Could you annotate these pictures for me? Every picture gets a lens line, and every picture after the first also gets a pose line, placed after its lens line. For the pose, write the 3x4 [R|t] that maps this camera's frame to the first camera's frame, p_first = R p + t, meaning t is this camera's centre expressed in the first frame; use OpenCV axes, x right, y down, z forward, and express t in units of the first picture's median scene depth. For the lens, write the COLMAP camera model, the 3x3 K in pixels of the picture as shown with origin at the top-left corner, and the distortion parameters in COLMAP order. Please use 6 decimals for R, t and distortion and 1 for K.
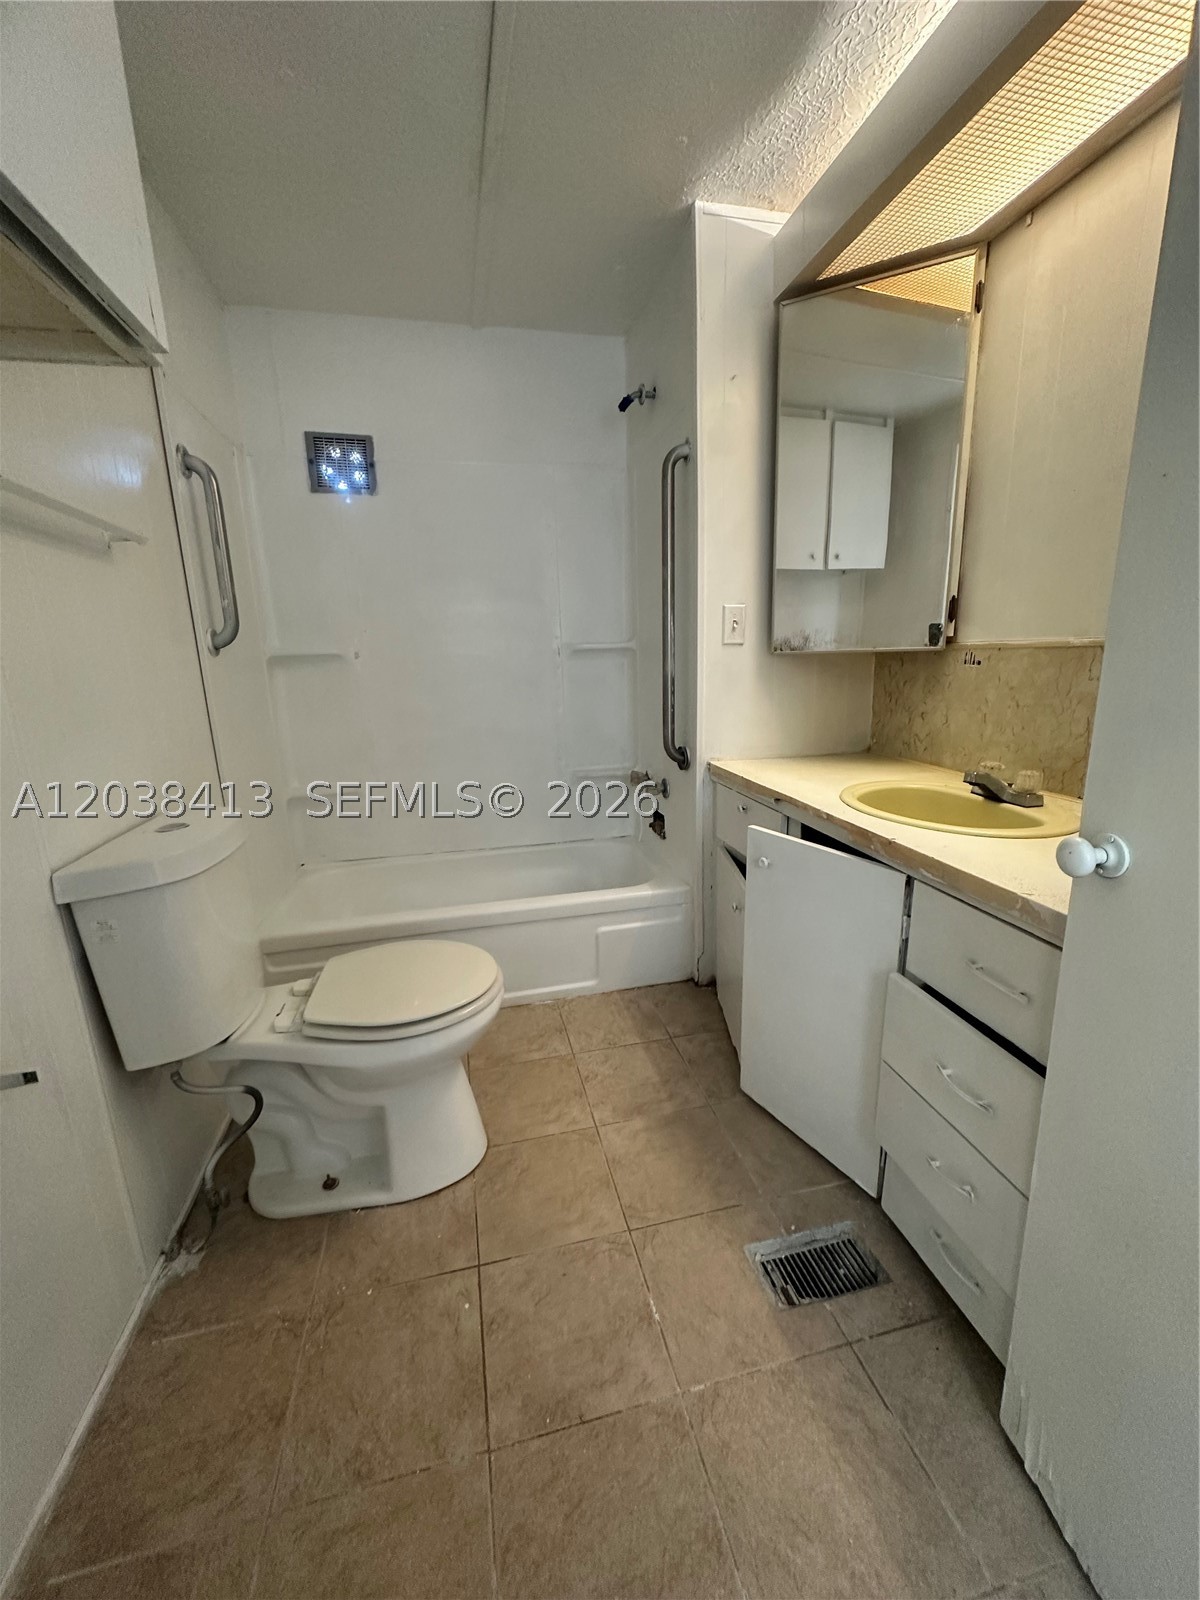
lens RADIAL K [[636.9, 0, 603.4], [0, 636.9, 796.8], [0, 0, 1]] dist [-0.003558, 0.000295]
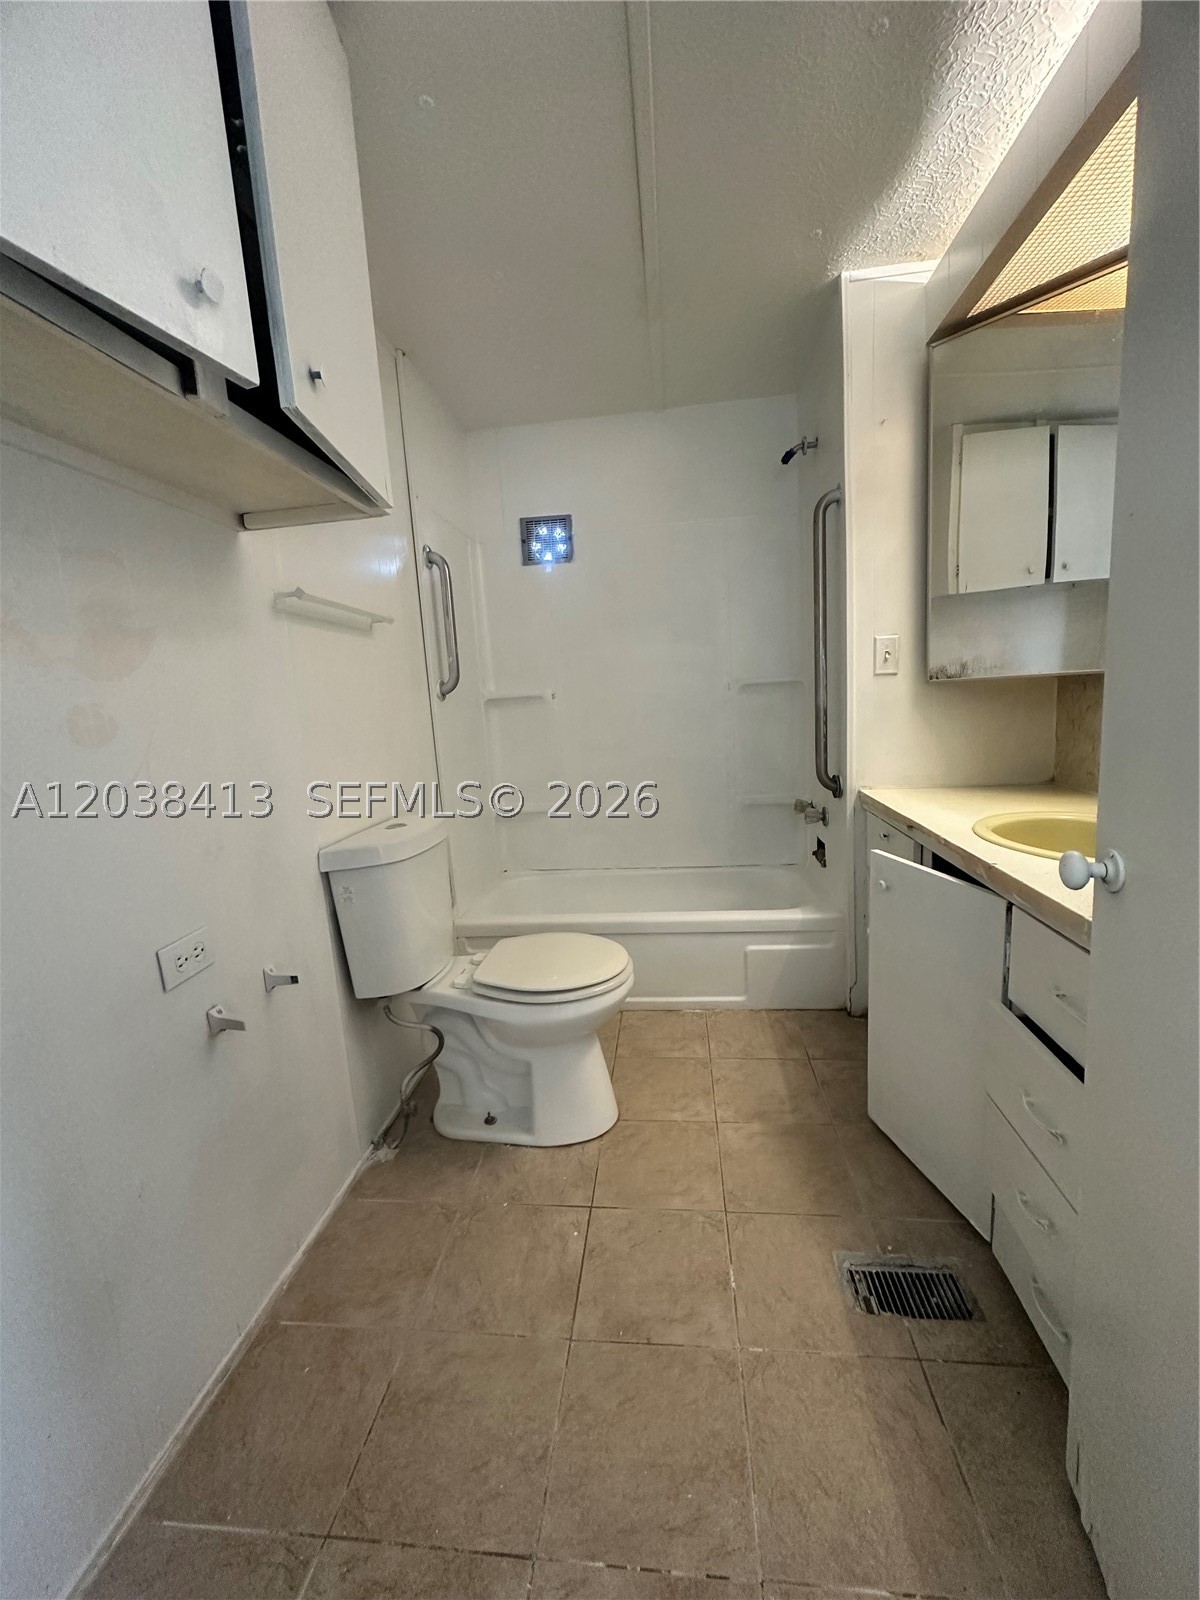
lens RADIAL K [[636.9, 0, 602.9], [0, 636.9, 794.9], [0, 0, 1]] dist [-0.003558, 0.000295]
pose [[0.941787, 0.021545, -0.335518, 0.176727], [-0.039960, 0.998044, -0.048078, 0.025802], [0.333826, 0.058687, 0.940806, -0.128544]]
